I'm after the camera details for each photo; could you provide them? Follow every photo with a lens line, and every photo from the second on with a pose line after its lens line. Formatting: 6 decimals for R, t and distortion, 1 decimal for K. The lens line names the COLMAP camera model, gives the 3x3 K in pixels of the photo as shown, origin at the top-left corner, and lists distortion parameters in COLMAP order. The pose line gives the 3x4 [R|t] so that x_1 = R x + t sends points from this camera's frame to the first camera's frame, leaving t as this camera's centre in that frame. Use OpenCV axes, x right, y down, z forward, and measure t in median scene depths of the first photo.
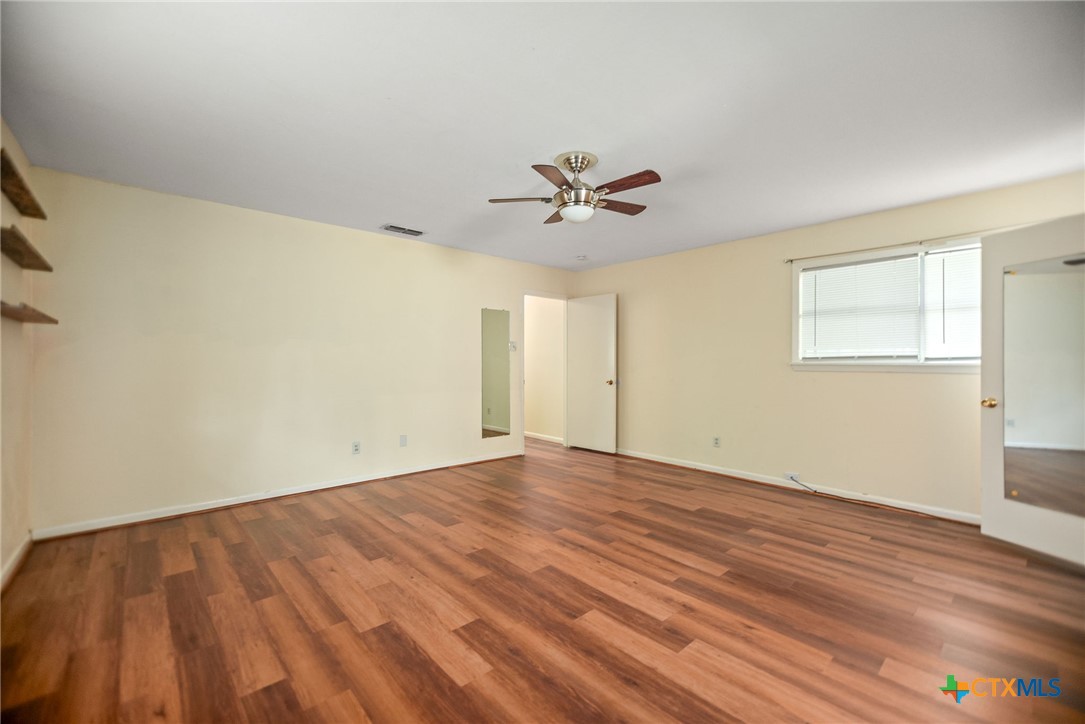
lens RADIAL K [[459.0, 0, 537.2], [0, 459.0, 364.8], [0, 0, 1]] dist [-0.000135, 0.001126]
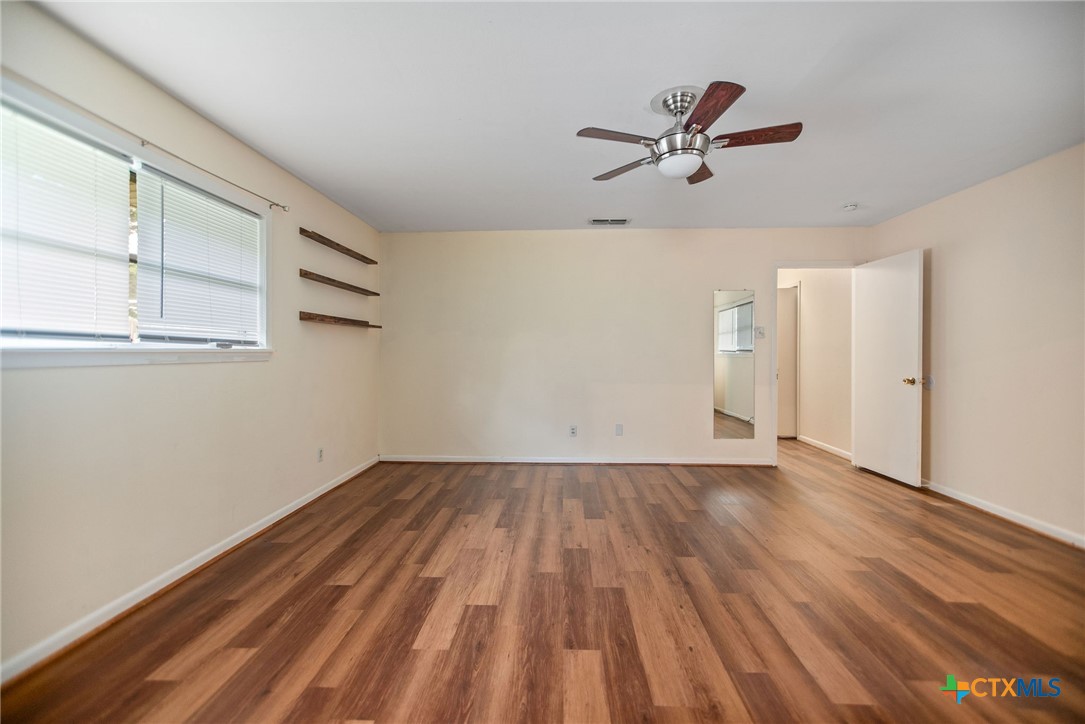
lens RADIAL K [[459.0, 0, 533.3], [0, 459.0, 355.1], [0, 0, 1]] dist [-0.000135, 0.001126]
pose [[0.708647, 0.003094, -0.705556, 0.487888], [-0.003006, 0.999995, 0.001366, 0.001234], [0.705557, 0.001152, 0.708652, 0.260944]]
